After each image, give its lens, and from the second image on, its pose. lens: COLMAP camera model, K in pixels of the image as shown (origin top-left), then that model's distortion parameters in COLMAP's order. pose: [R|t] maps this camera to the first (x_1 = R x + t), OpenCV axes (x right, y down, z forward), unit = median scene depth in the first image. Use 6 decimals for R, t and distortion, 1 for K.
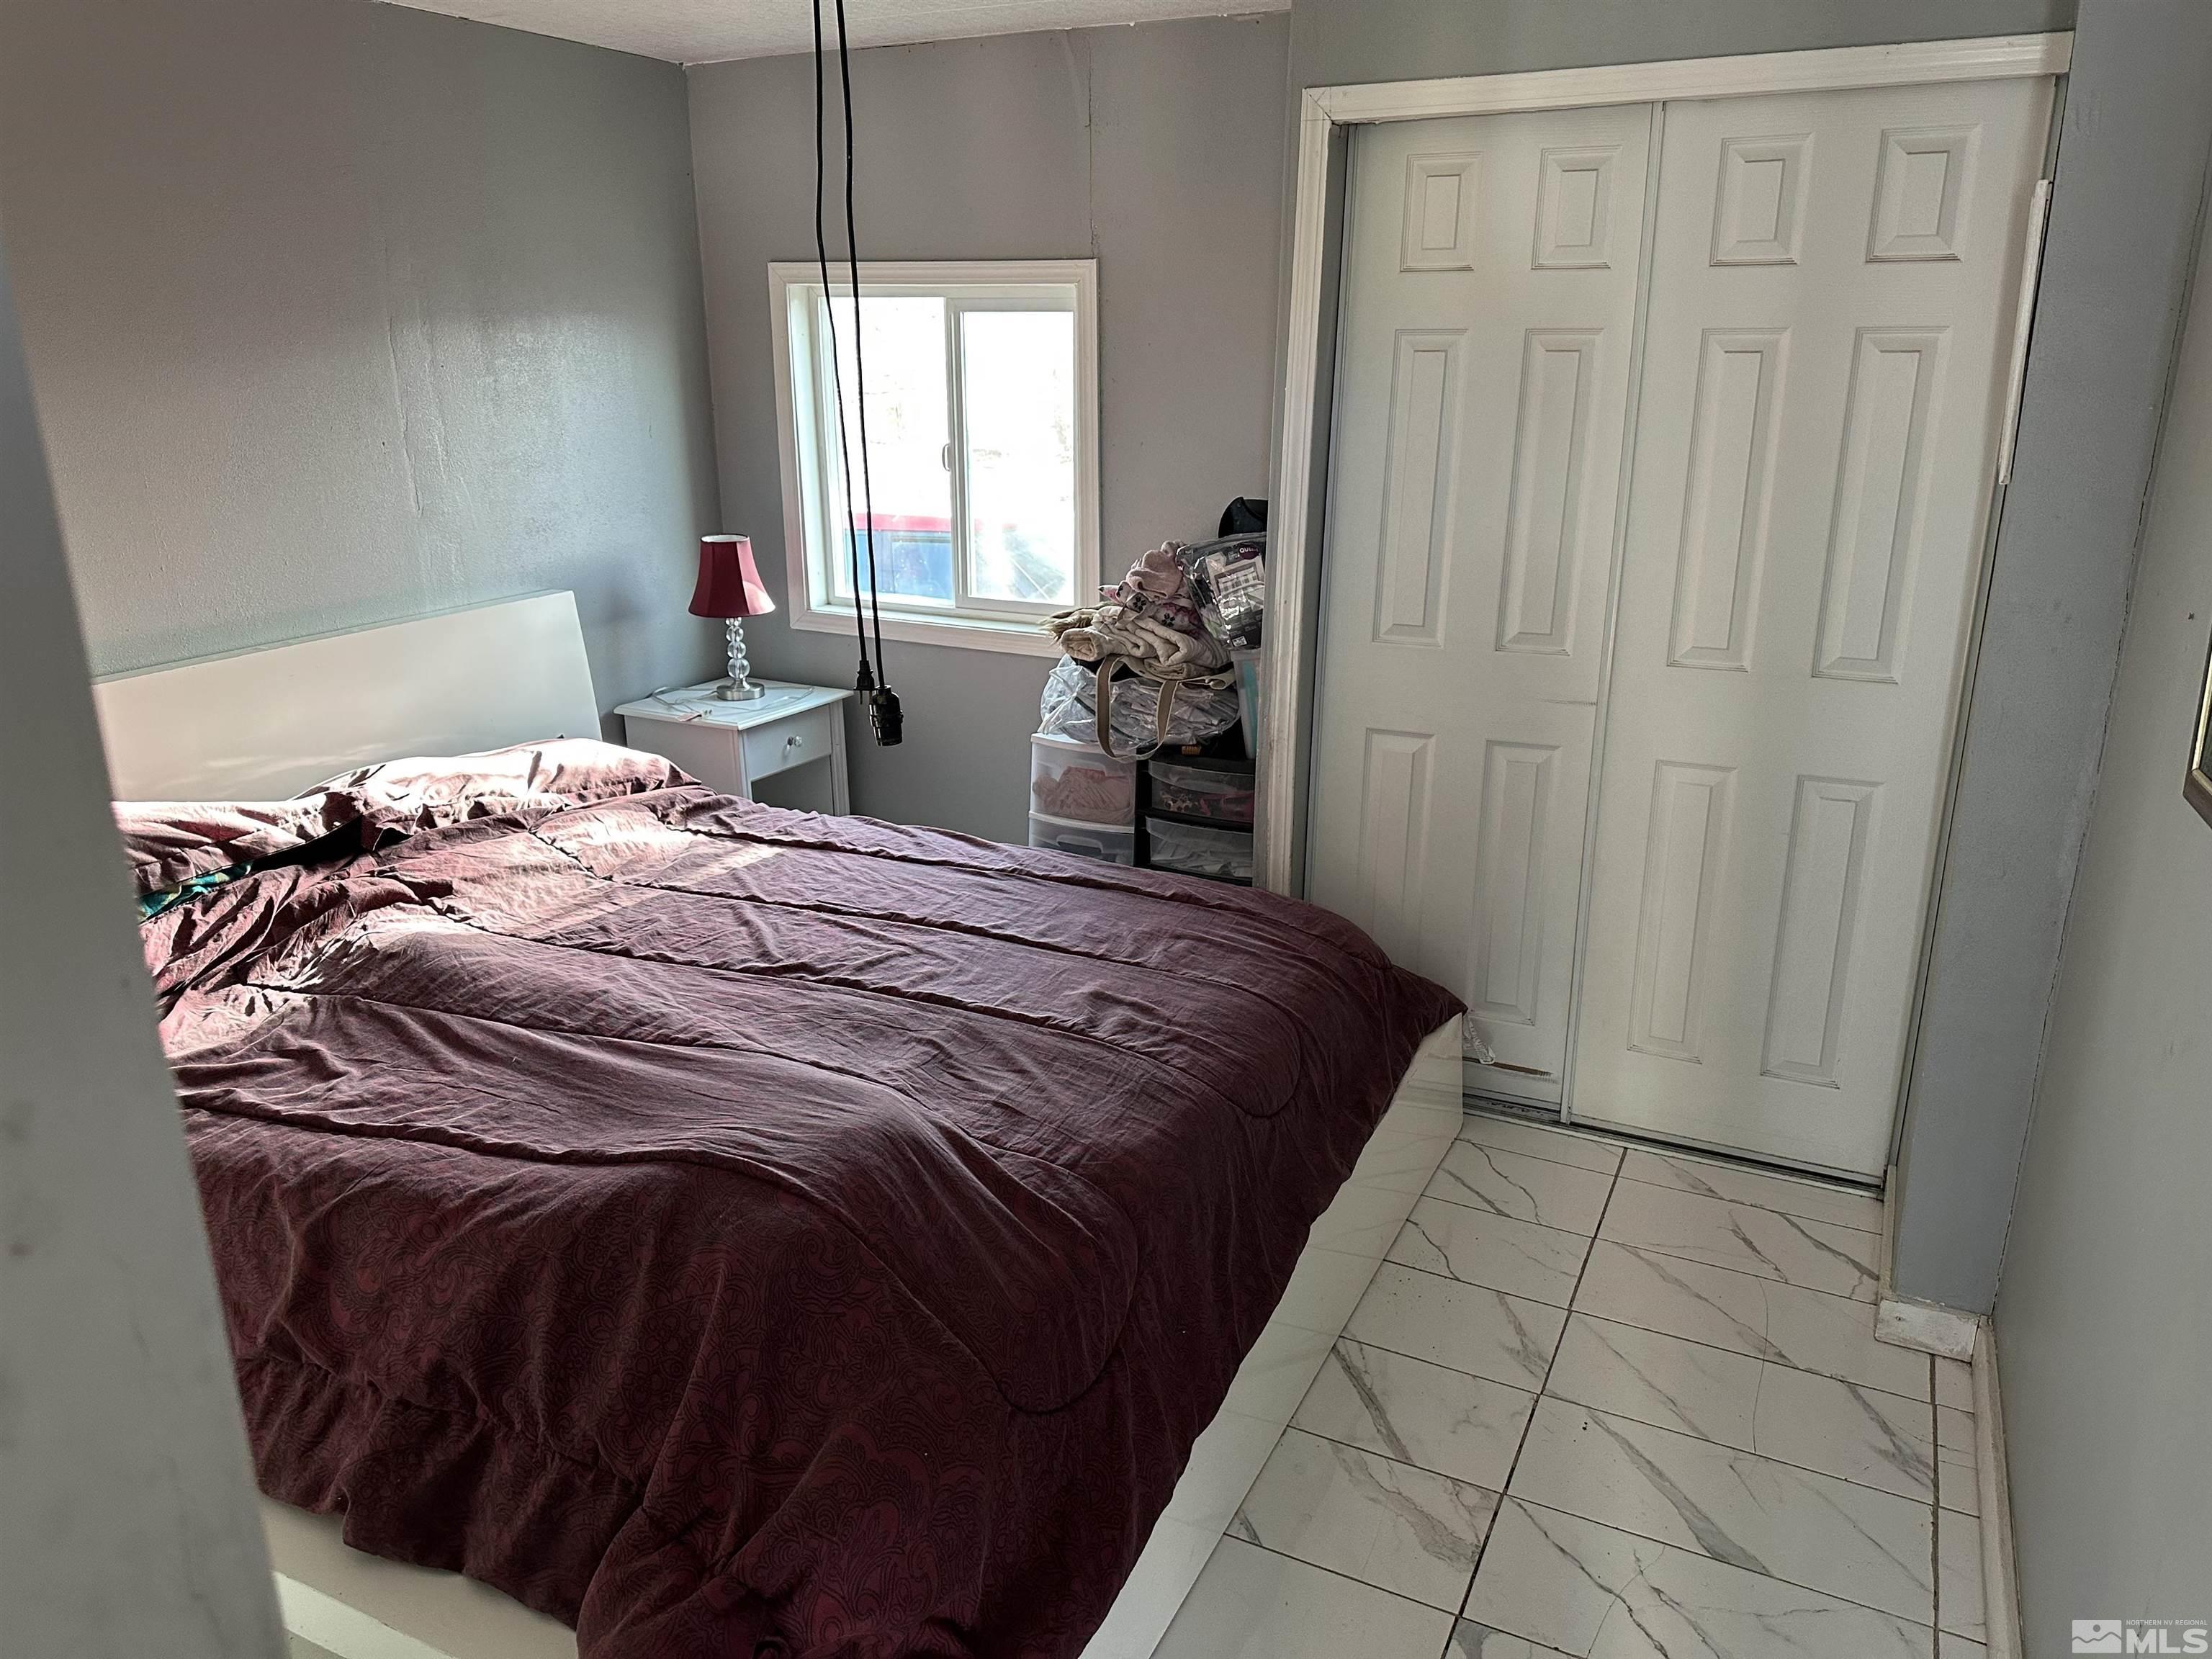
lens RADIAL K [[1566.1, 0, 1106.0], [0, 1566.1, 829.5], [0, 0, 1]] dist [0.024376, -0.032167]
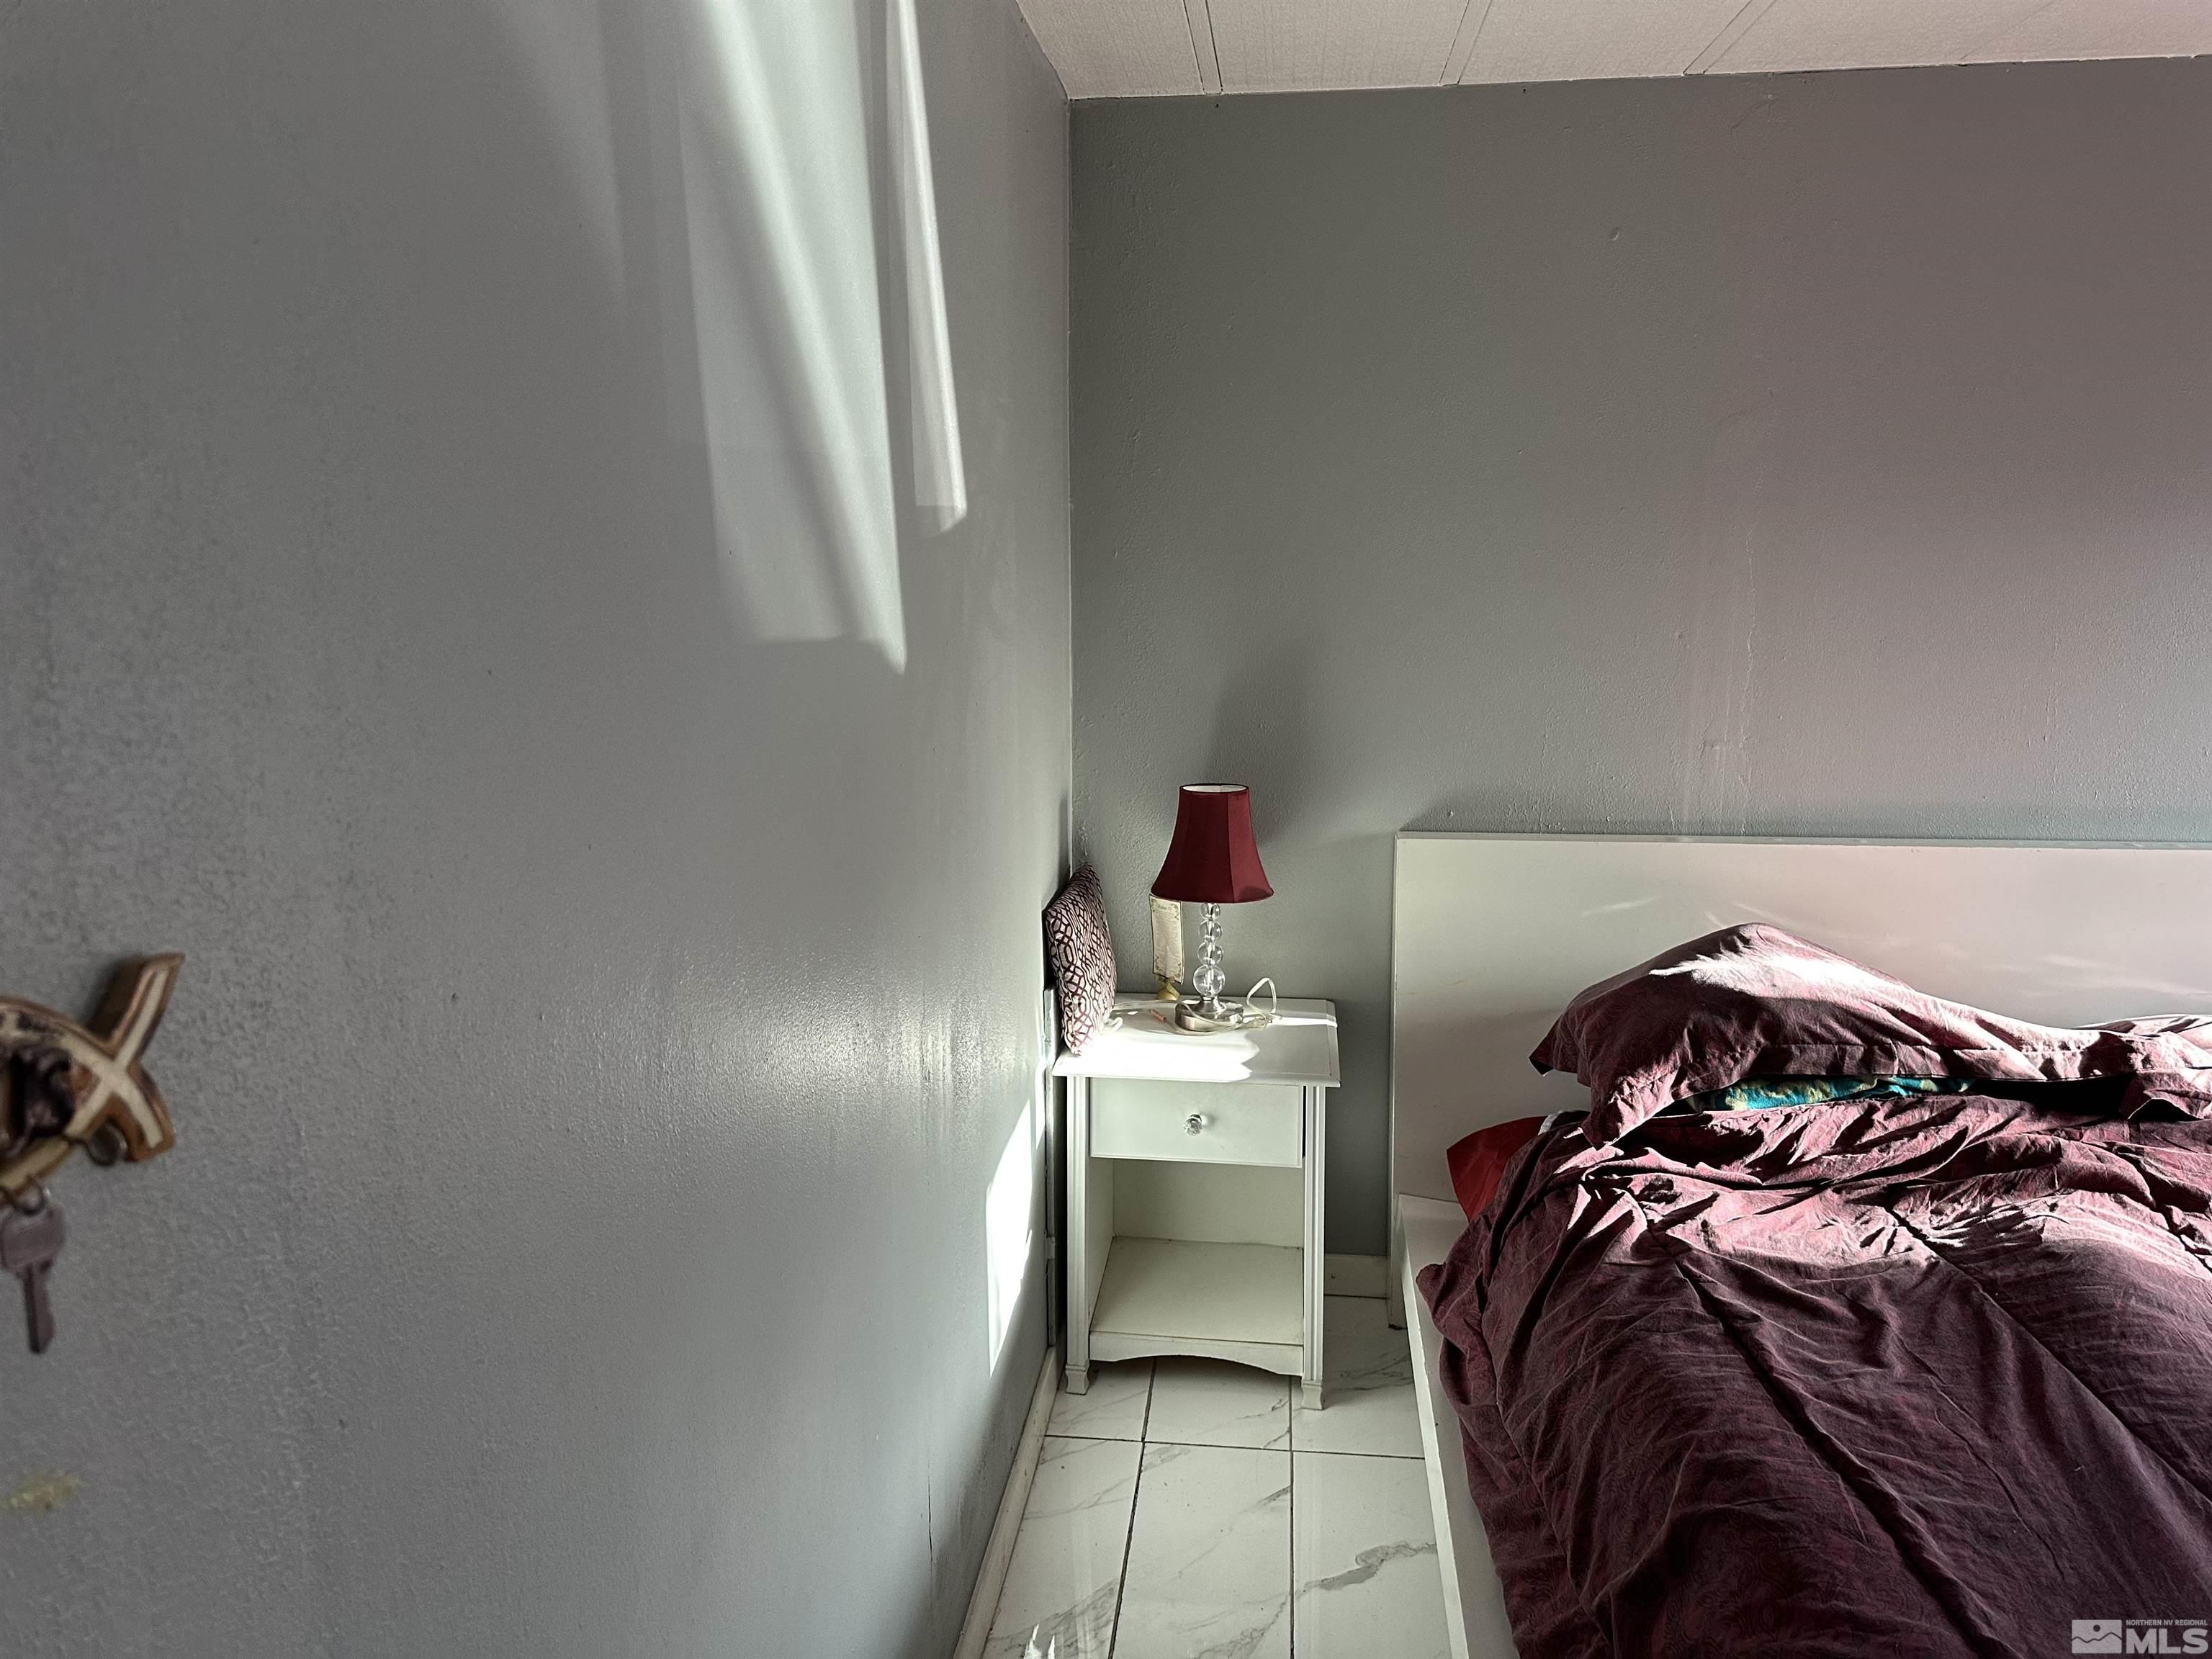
lens RADIAL K [[1566.1, 0, 1106.0], [0, 1566.1, 829.5], [0, 0, 1]] dist [0.024376, -0.032167]
pose [[0.337644, 0.198616, -0.920080, 0.064615], [-0.280174, 0.954385, 0.103206, -0.070601], [0.898609, 0.222936, 0.377890, 0.232860]]
